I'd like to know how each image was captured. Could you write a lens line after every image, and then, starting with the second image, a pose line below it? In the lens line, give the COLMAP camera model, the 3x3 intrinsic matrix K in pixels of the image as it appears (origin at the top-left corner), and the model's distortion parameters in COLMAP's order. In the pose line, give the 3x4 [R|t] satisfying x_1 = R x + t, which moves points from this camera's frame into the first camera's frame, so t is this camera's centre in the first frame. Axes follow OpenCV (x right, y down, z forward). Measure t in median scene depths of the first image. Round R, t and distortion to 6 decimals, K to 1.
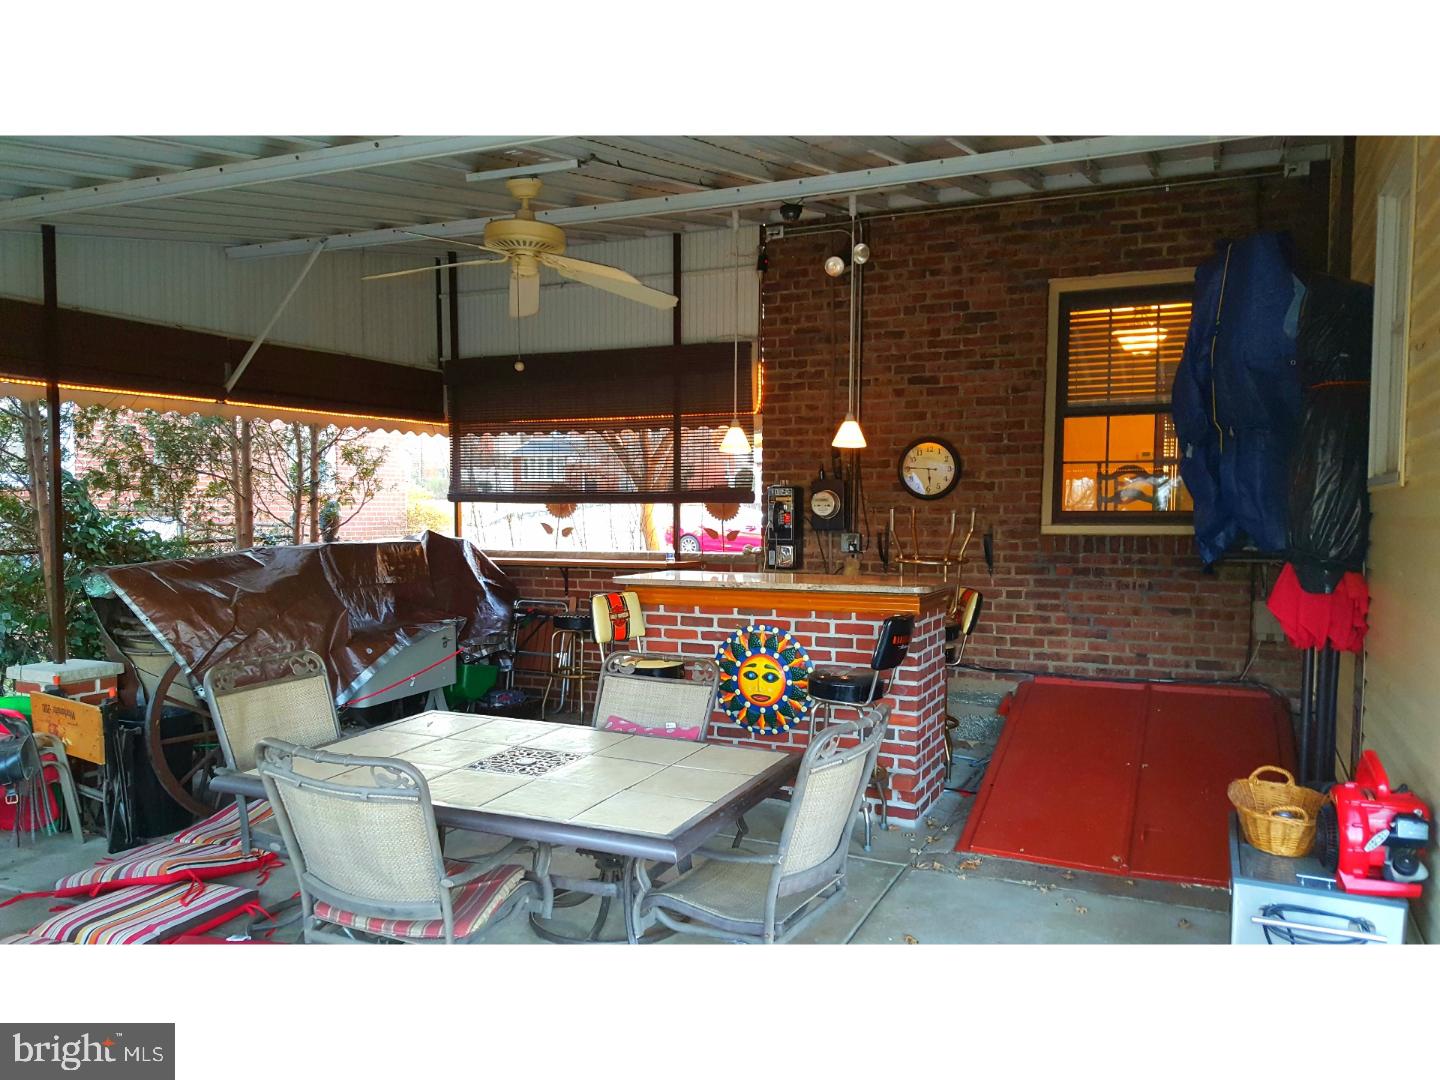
lens RADIAL K [[1048.2, 0, 721.2], [0, 1048.2, 591.0], [0, 0, 1]] dist [0.180721, -0.321277]
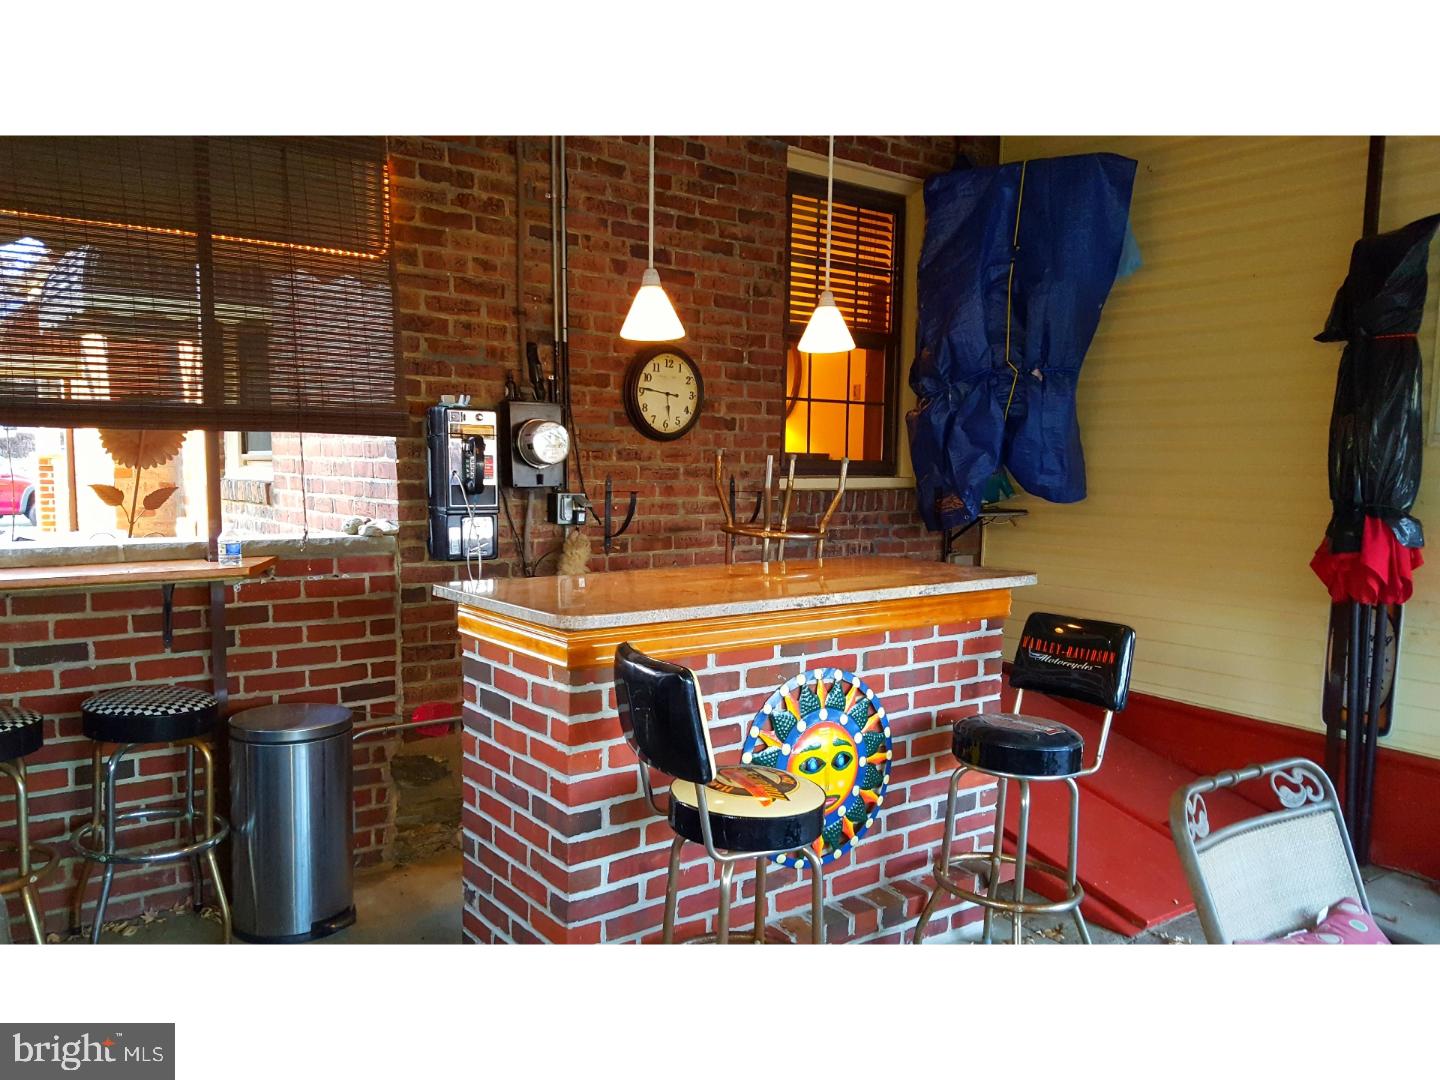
lens RADIAL K [[1048.2, 0, 721.2], [0, 1048.2, 591.0], [0, 0, 1]] dist [0.180721, -0.321277]
pose [[0.480377, -0.103393, 0.870947, -0.389006], [0.054541, 0.994627, 0.087993, -0.049881], [-0.875365, 0.005233, 0.483435, 0.668334]]
